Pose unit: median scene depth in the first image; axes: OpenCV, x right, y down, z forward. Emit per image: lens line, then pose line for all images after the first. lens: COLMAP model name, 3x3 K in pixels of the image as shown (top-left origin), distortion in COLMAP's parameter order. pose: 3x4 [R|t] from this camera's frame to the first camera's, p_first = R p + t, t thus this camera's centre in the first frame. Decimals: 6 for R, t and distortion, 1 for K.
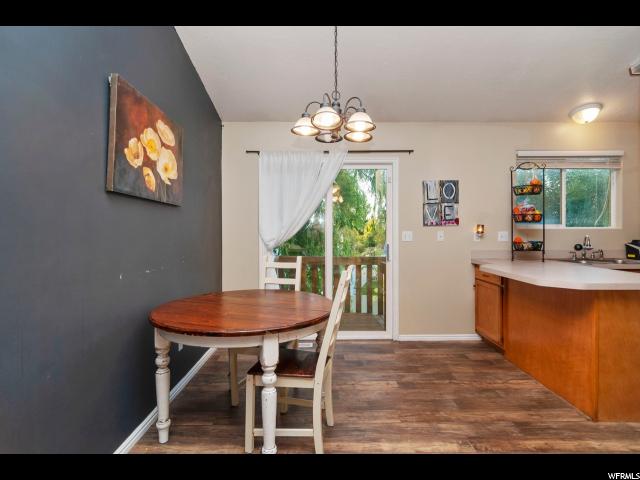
lens RADIAL K [[346.3, 0, 321.2], [0, 346.3, 262.3], [0, 0, 1]] dist [0.000447, 0.000622]
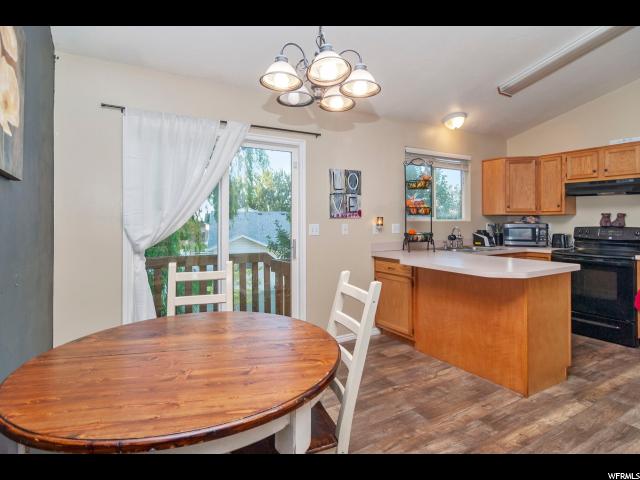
lens RADIAL K [[352.4, 0, 312.6], [0, 352.4, 238.2], [0, 0, 1]] dist [0.002484, 0.000859]
pose [[0.857804, -0.026451, 0.513296, -0.237609], [0.049723, 0.998261, -0.031652, -0.027392], [-0.511567, 0.052673, 0.857627, 0.249575]]
